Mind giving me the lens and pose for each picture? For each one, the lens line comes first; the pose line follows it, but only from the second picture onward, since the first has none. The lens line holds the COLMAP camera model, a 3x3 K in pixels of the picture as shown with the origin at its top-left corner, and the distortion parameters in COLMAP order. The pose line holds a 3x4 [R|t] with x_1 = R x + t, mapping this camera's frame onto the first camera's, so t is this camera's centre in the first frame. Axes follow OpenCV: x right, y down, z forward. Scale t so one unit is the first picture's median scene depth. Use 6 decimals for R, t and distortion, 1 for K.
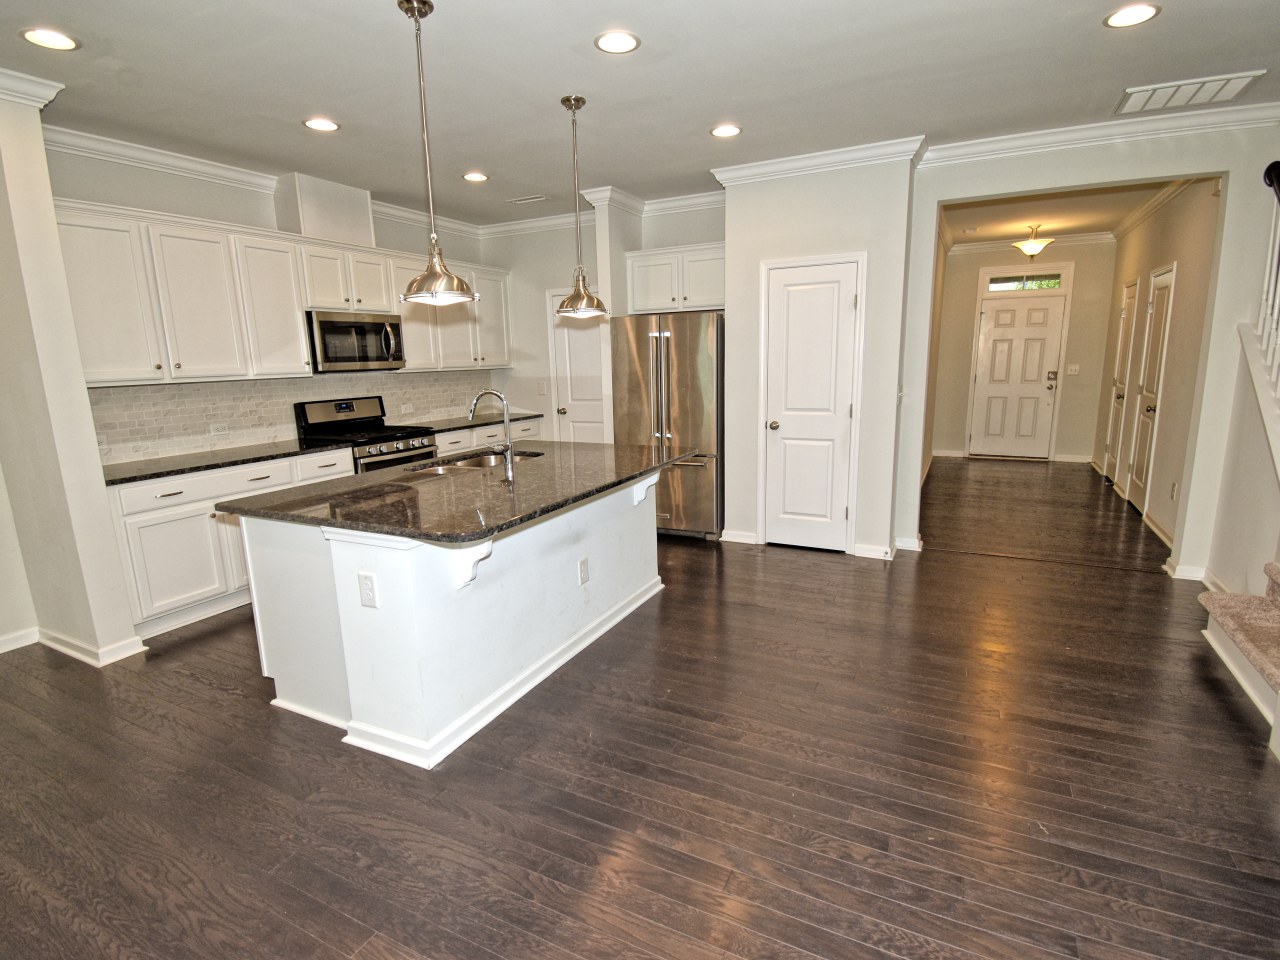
lens RADIAL K [[641.7, 0, 643.9], [0, 641.7, 476.5], [0, 0, 1]] dist [0.038037, -0.037258]
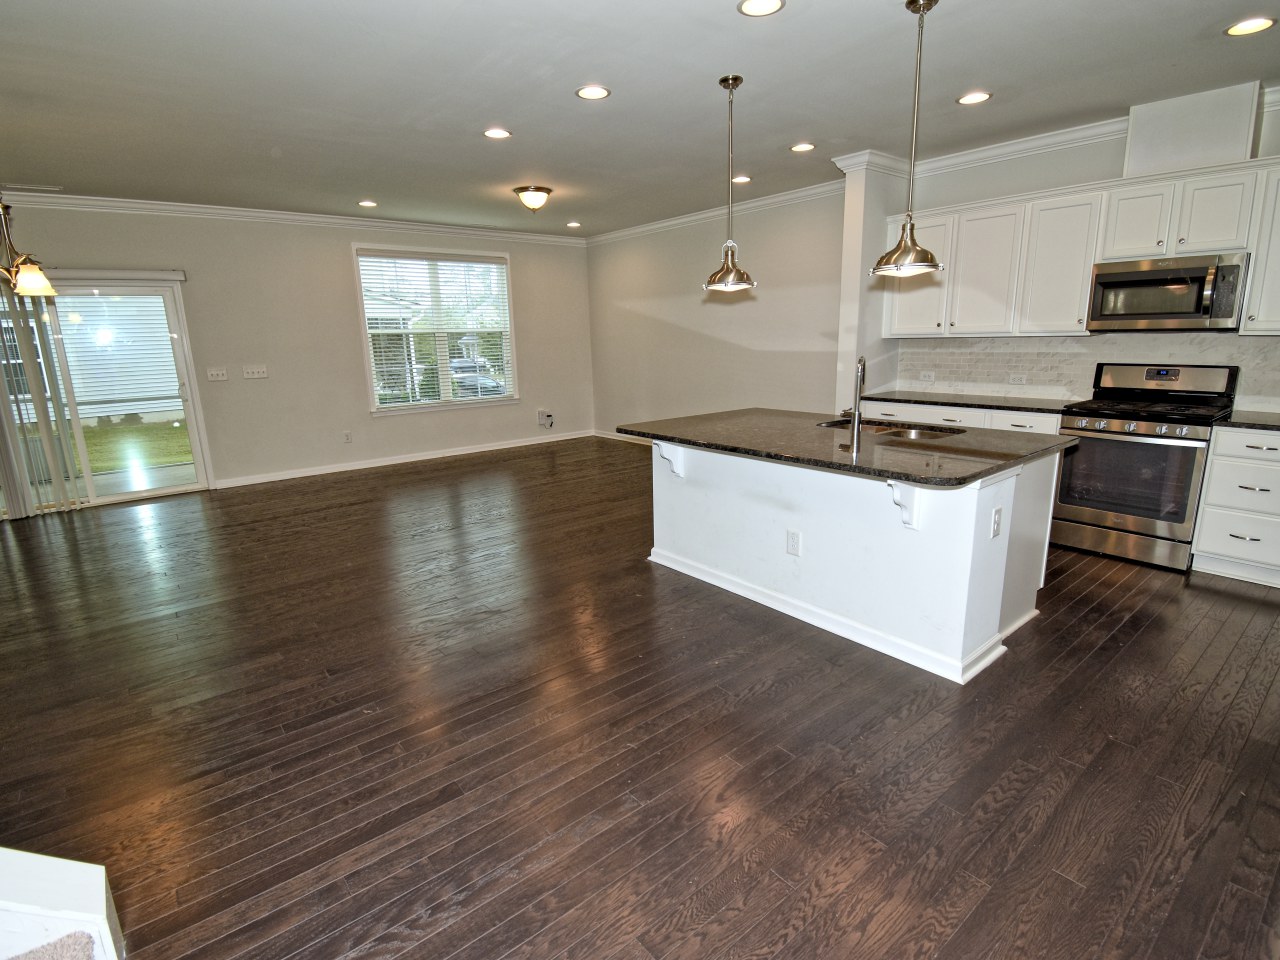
lens RADIAL K [[641.7, 0, 643.9], [0, 641.7, 476.5], [0, 0, 1]] dist [0.038037, -0.037258]
pose [[-0.411629, 0.233502, -0.880930, 0.817726], [-0.135537, 0.940185, 0.312541, -0.222263], [0.901217, 0.248049, -0.355359, 1.059426]]
